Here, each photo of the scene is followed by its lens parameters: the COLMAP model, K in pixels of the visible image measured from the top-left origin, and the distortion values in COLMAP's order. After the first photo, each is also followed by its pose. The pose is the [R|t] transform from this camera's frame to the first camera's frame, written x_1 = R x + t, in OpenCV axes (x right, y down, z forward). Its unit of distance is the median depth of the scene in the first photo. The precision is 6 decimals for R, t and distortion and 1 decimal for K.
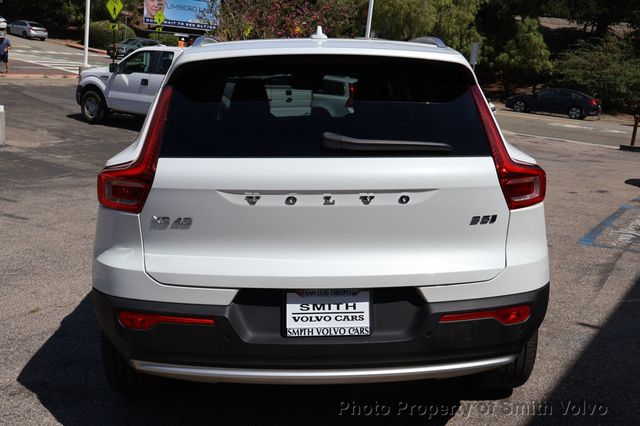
lens RADIAL K [[702.0, 0, 318.2], [0, 702.0, 210.3], [0, 0, 1]] dist [0.011876, 0.000000]
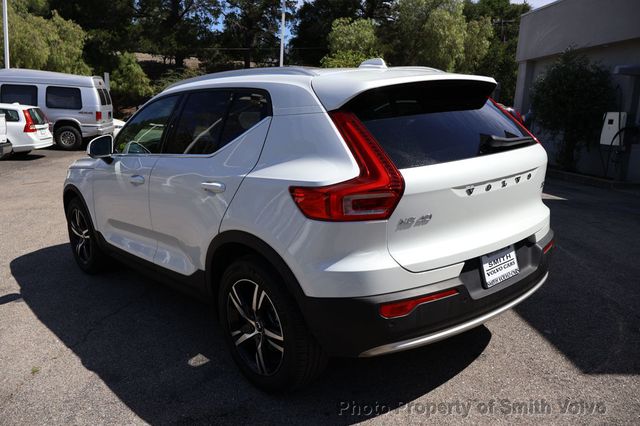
lens RADIAL K [[534.7, 0, 320.6], [0, 534.7, 219.5], [0, 0, 1]] dist [0.015348, -0.002459]
pose [[0.768708, -0.177270, 0.614543, -0.081532], [0.156600, 0.983744, 0.087883, -0.008306], [-0.620132, 0.028681, 0.783973, 0.034880]]
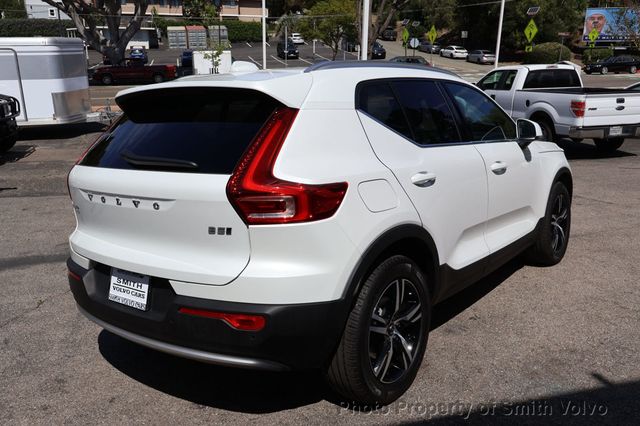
lens RADIAL K [[555.5, 0, 317.9], [0, 555.5, 211.8], [0, 0, 1]] dist [0.051838, 0.016441]
pose [[0.757184, 0.094425, -0.646340, 0.085244], [-0.078859, 0.995473, 0.053048, -0.007025], [0.648424, 0.010803, 0.761203, 0.039405]]
